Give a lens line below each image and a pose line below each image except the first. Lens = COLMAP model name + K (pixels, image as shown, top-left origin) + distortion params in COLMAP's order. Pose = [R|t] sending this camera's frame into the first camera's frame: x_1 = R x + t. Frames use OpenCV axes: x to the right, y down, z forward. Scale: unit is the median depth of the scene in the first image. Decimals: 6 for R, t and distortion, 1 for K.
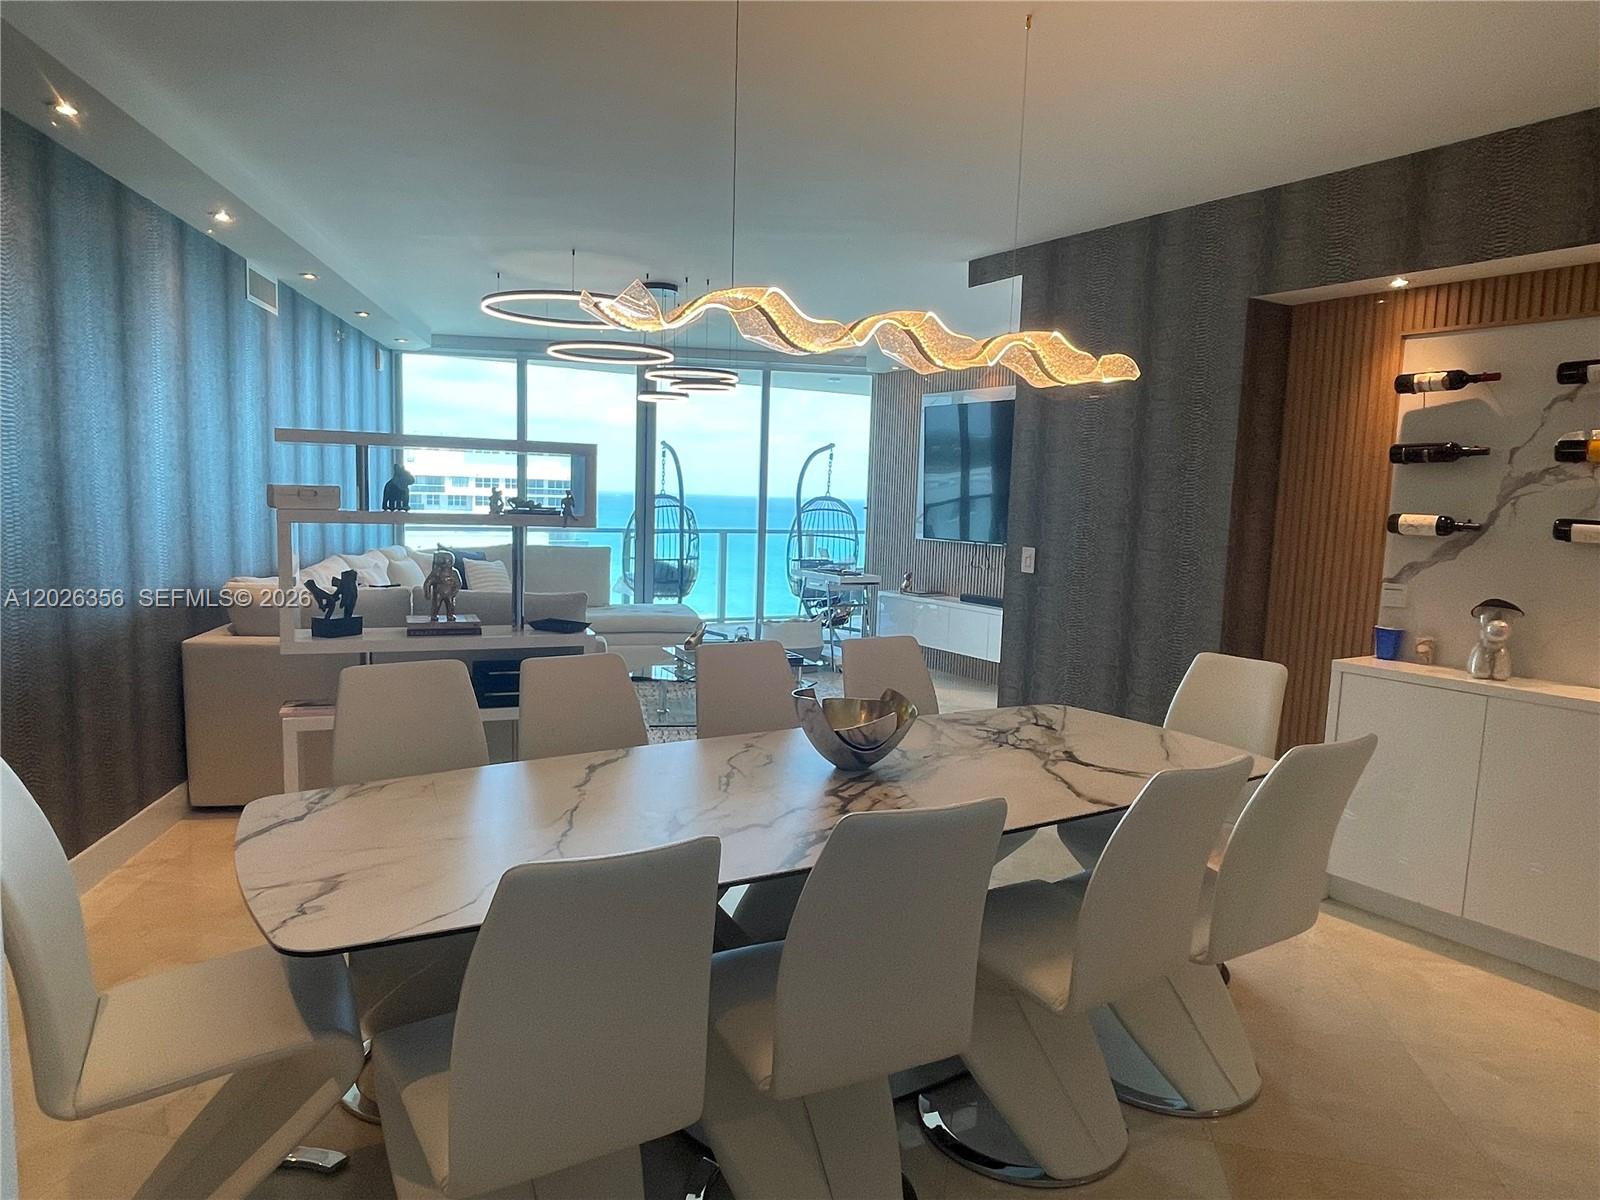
lens RADIAL K [[1037.4, 0, 787.7], [0, 1037.4, 604.9], [0, 0, 1]] dist [-0.017982, -0.005427]
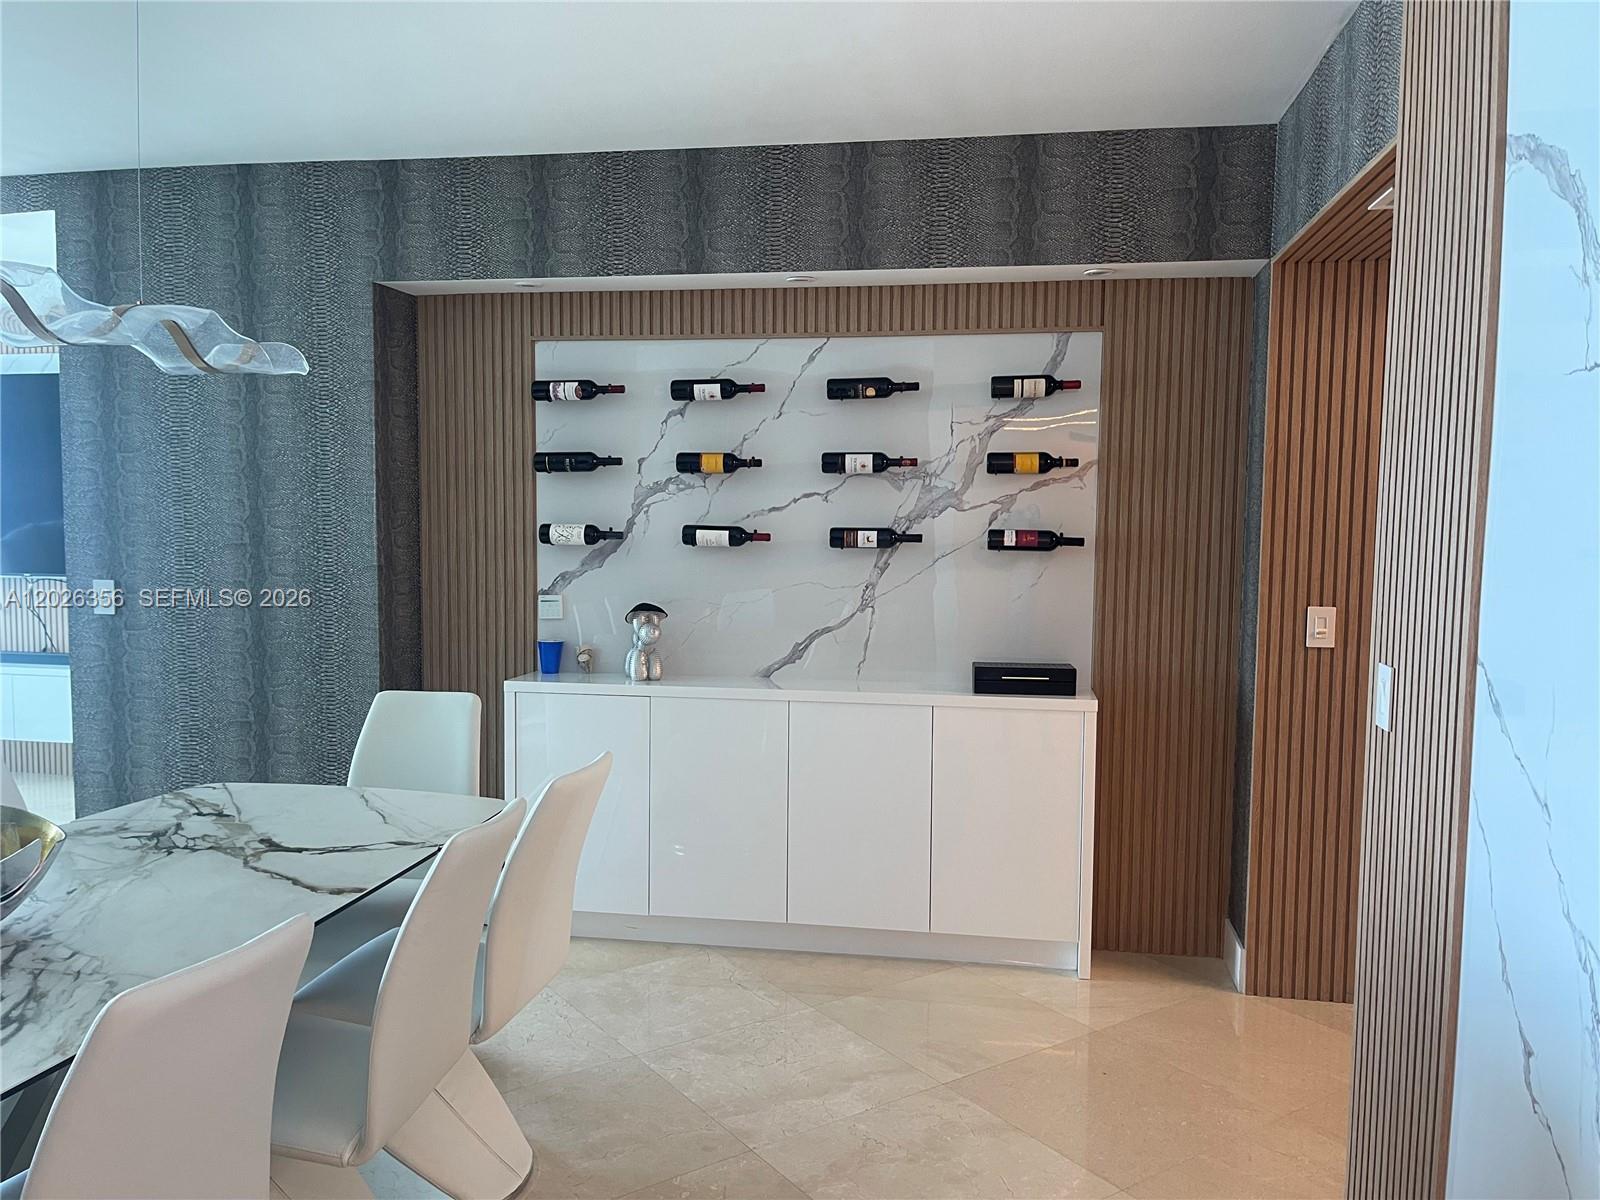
lens RADIAL K [[1247.7, 0, 788.4], [0, 1247.7, 595.8], [0, 0, 1]] dist [0.007805, -0.014699]
pose [[0.647197, -0.074069, 0.758716, -0.167274], [0.087434, 0.995913, 0.022642, -0.028148], [-0.757292, 0.051683, 0.651028, 0.062765]]
